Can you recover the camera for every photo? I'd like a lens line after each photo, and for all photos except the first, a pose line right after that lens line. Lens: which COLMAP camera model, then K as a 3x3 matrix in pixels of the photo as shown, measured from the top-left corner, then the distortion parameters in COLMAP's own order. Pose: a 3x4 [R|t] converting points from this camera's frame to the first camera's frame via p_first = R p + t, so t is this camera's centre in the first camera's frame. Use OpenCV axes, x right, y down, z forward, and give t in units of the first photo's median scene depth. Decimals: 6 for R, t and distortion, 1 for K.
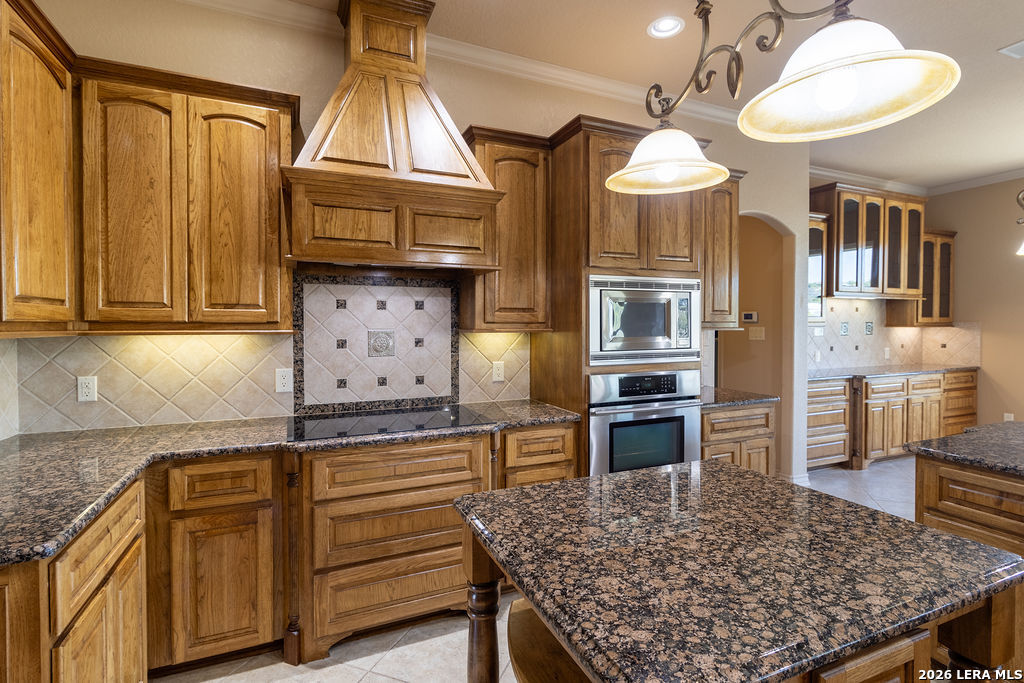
lens RADIAL K [[470.7, 0, 509.3], [0, 470.7, 333.1], [0, 0, 1]] dist [-0.003587, 0.000186]
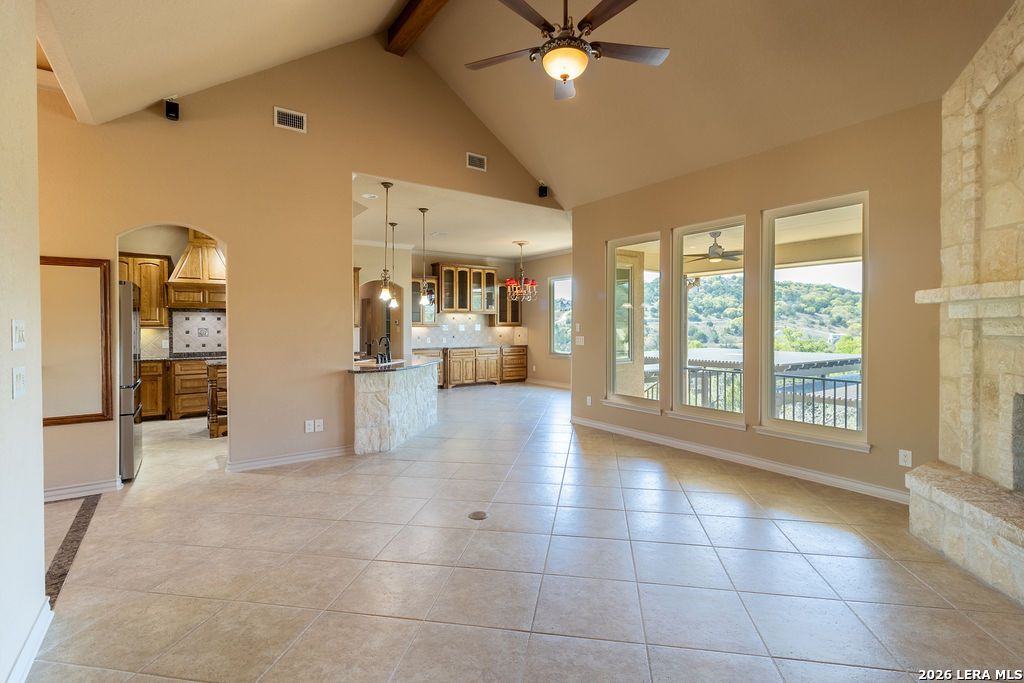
lens RADIAL K [[470.7, 0, 511.2], [0, 470.7, 333.5], [0, 0, 1]] dist [-0.003587, 0.000186]
pose [[0.981167, -0.002468, 0.193144, 1.098661], [0.002311, 0.999997, 0.001037, 0.033417], [-0.193146, -0.000571, 0.981170, -2.350015]]
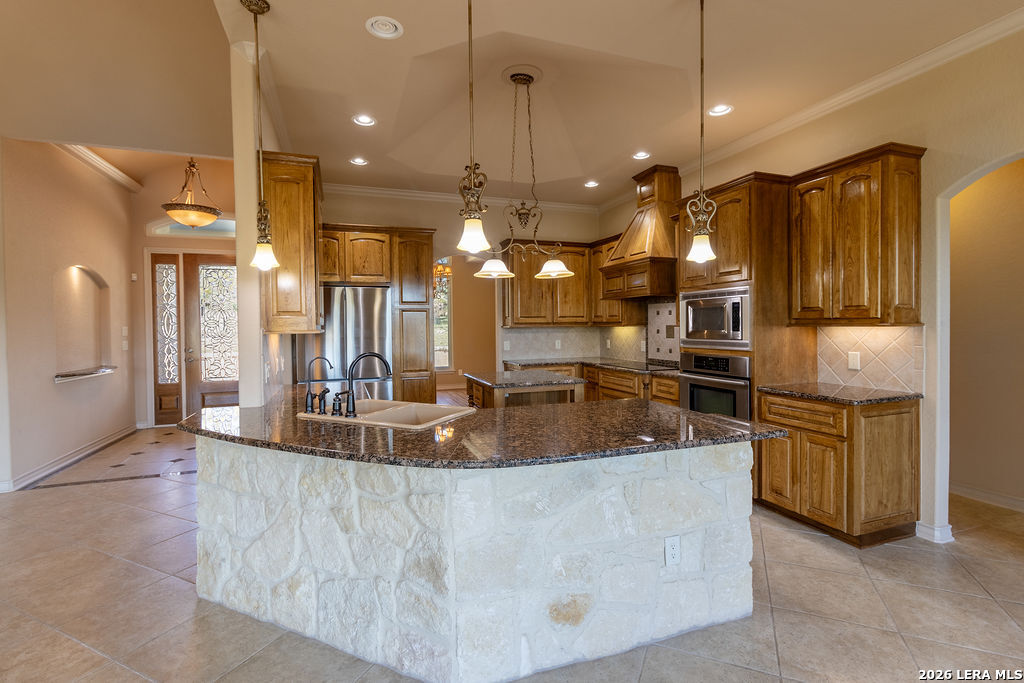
lens RADIAL K [[470.7, 0, 513.1], [0, 470.7, 331.9], [0, 0, 1]] dist [-0.003587, 0.000186]
pose [[-0.064950, 0.019167, -0.997704, 1.884391], [-0.004267, 0.999801, 0.019485, -0.014066], [0.997879, 0.005523, -0.064856, 0.505707]]
